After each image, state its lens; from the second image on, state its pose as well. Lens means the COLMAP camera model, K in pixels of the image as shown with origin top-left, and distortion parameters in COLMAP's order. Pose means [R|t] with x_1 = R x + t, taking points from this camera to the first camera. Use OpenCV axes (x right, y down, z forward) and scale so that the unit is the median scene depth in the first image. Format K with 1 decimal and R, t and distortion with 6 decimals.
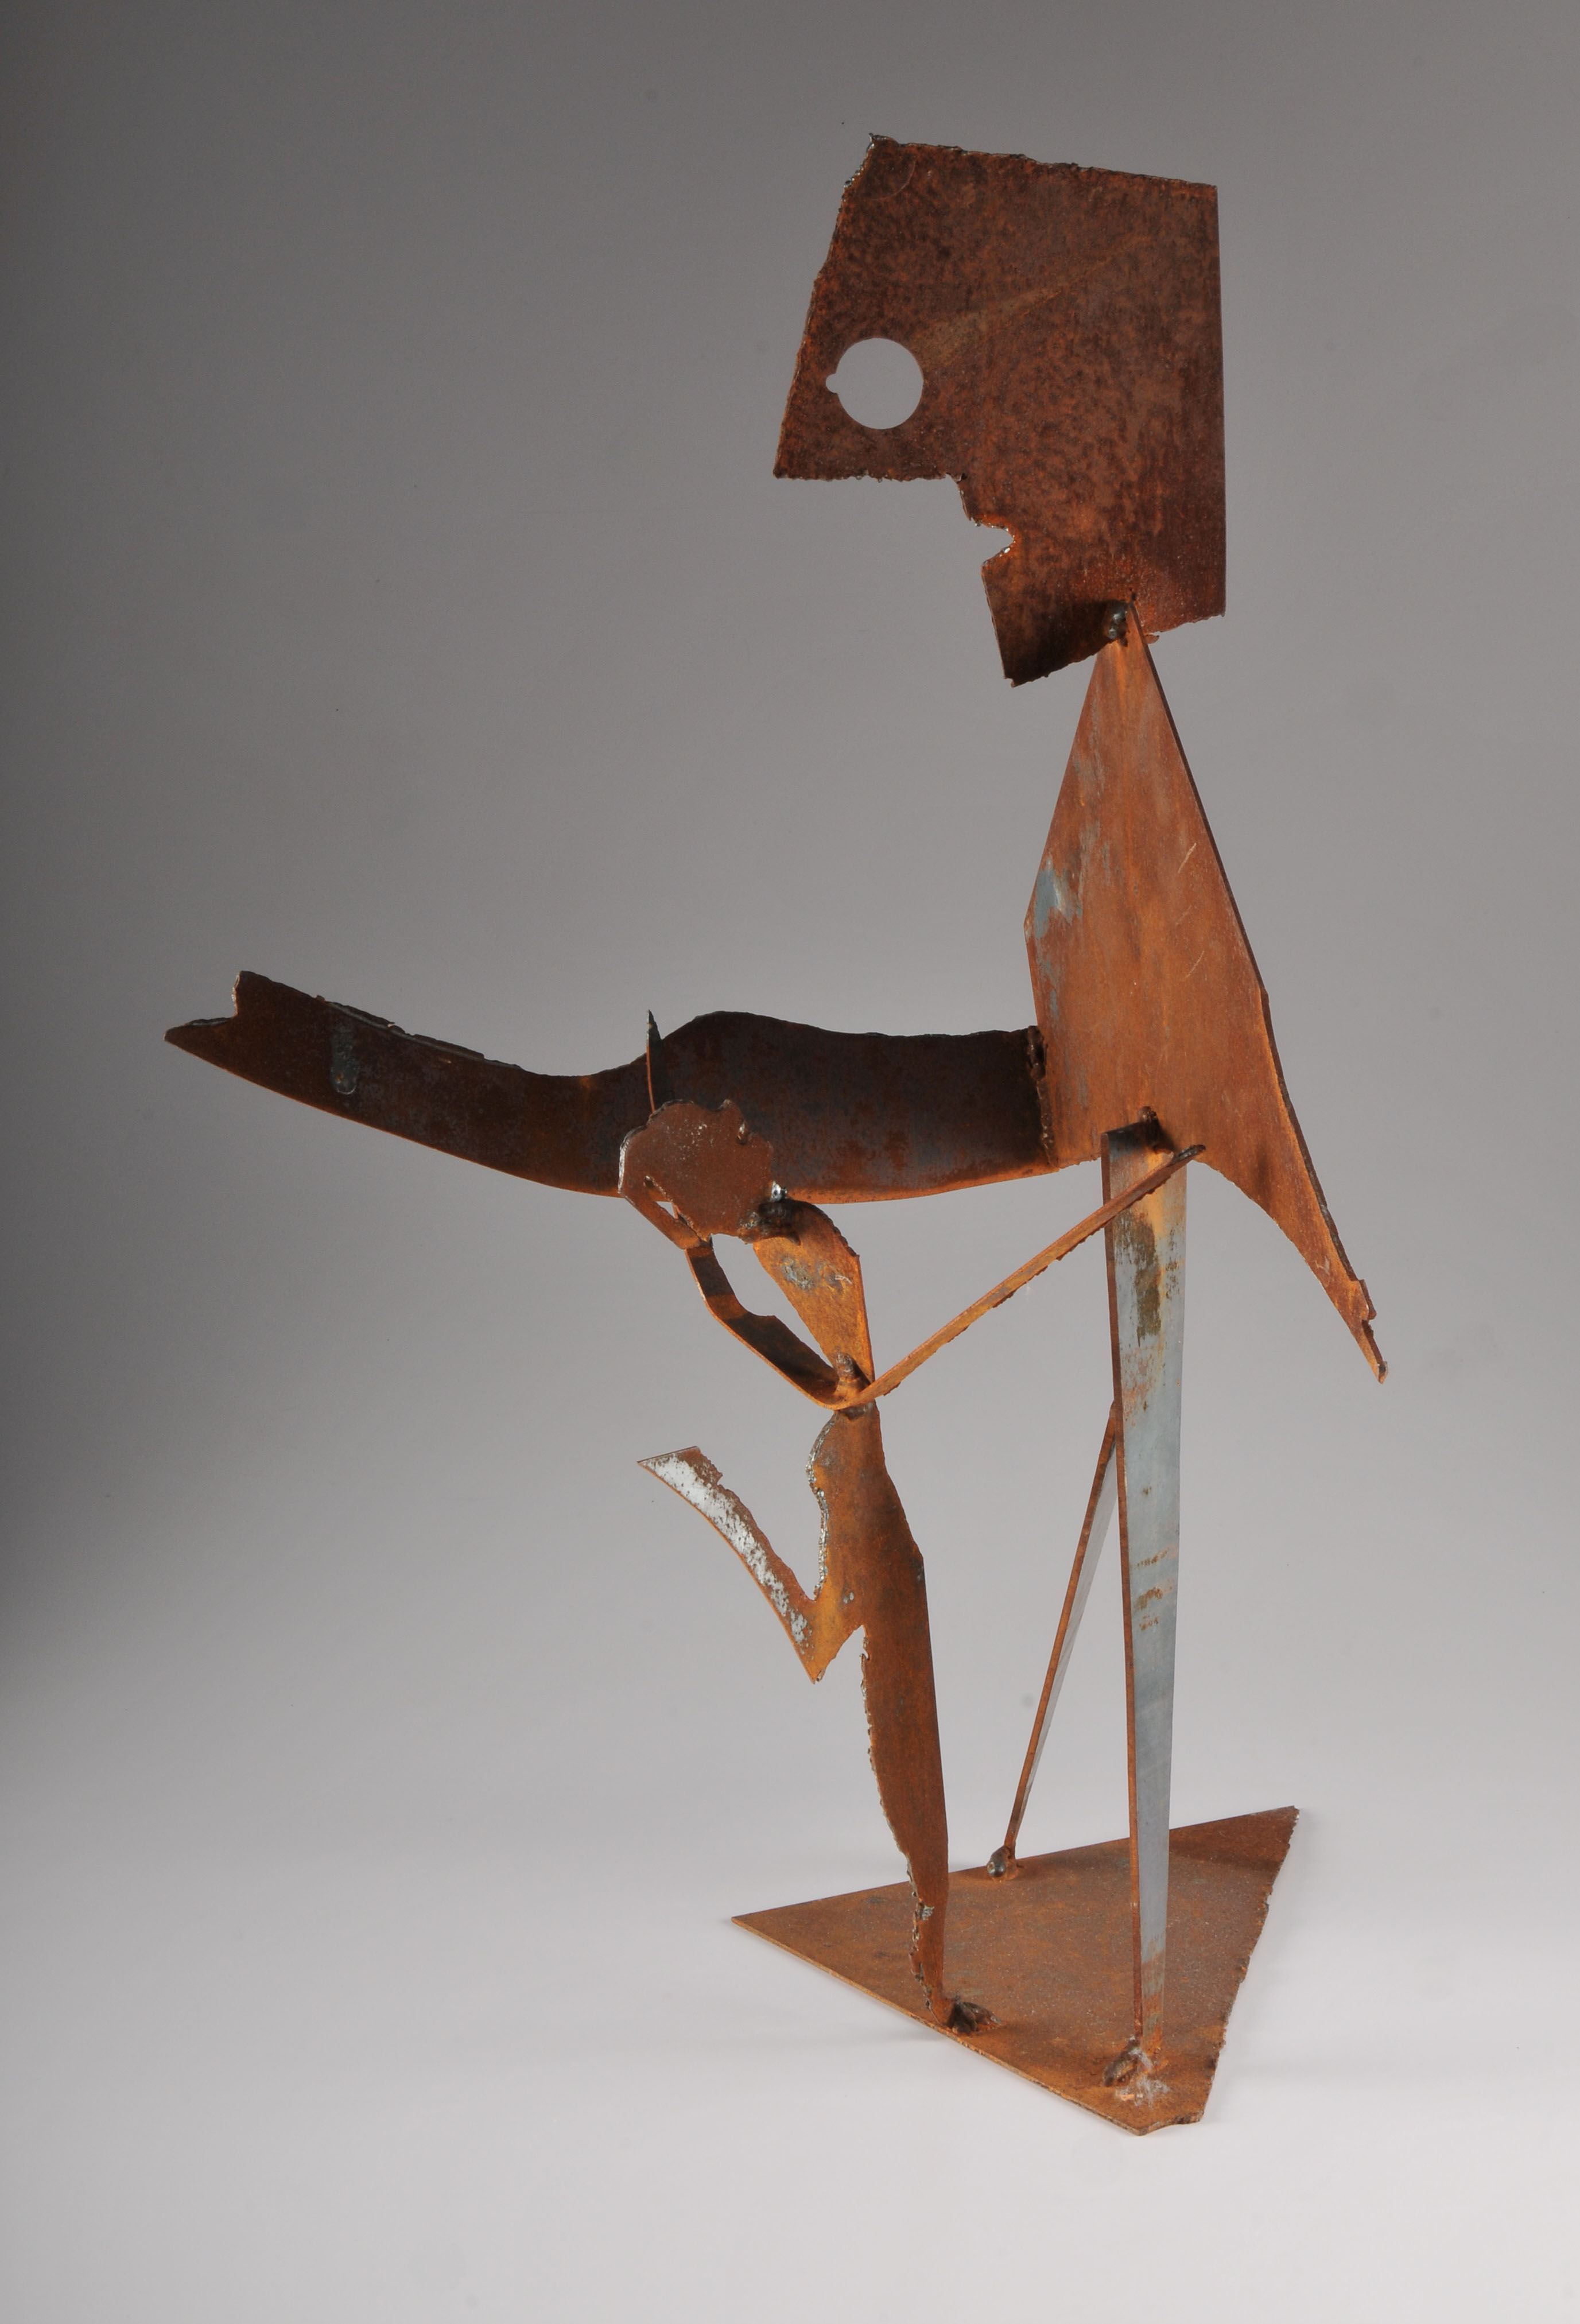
lens RADIAL K [[6635.1, 0, 791.9], [0, 6635.1, 1162.5], [0, 0, 1]] dist [-0.041902, 0.000000]
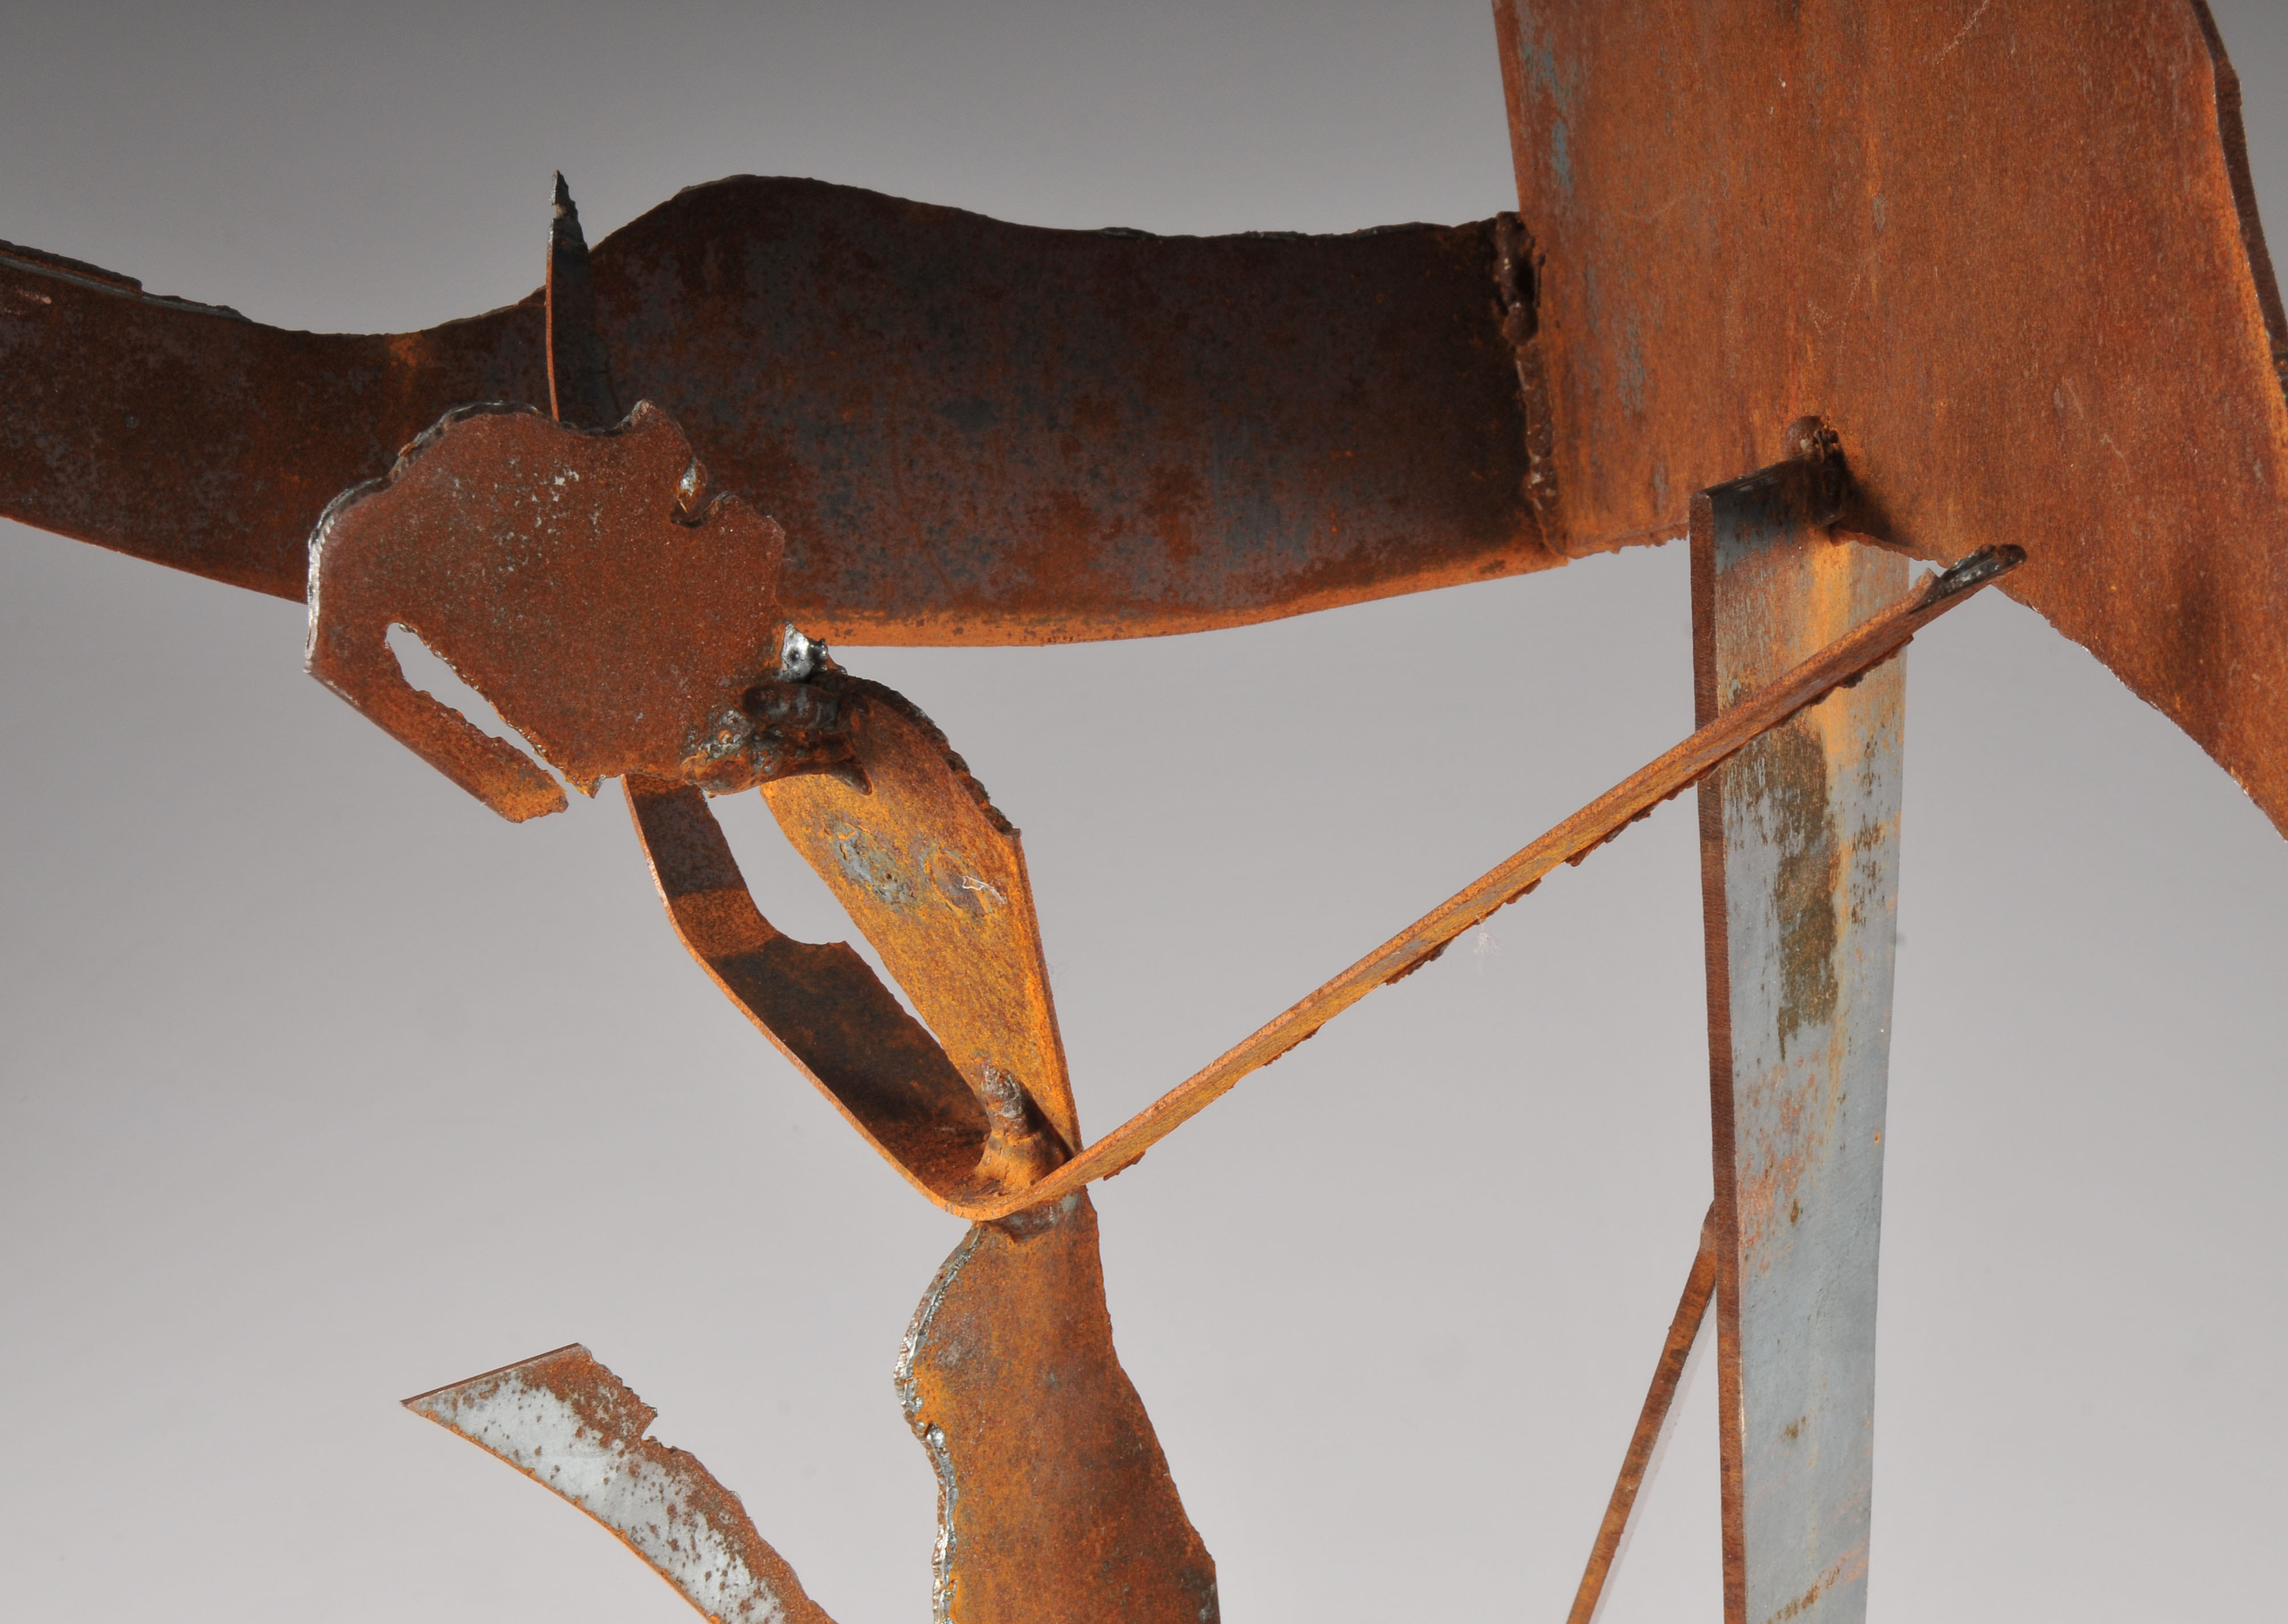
lens RADIAL K [[4205.4, 0, 1140.2], [0, 4205.4, 813.0], [0, 0, 1]] dist [-0.052372, 0.000000]
pose [[0.998541, 0.006127, -0.053655, 0.028552], [-0.000722, 0.994969, 0.100184, -0.009841], [0.053999, -0.099999, 0.993521, 0.758208]]
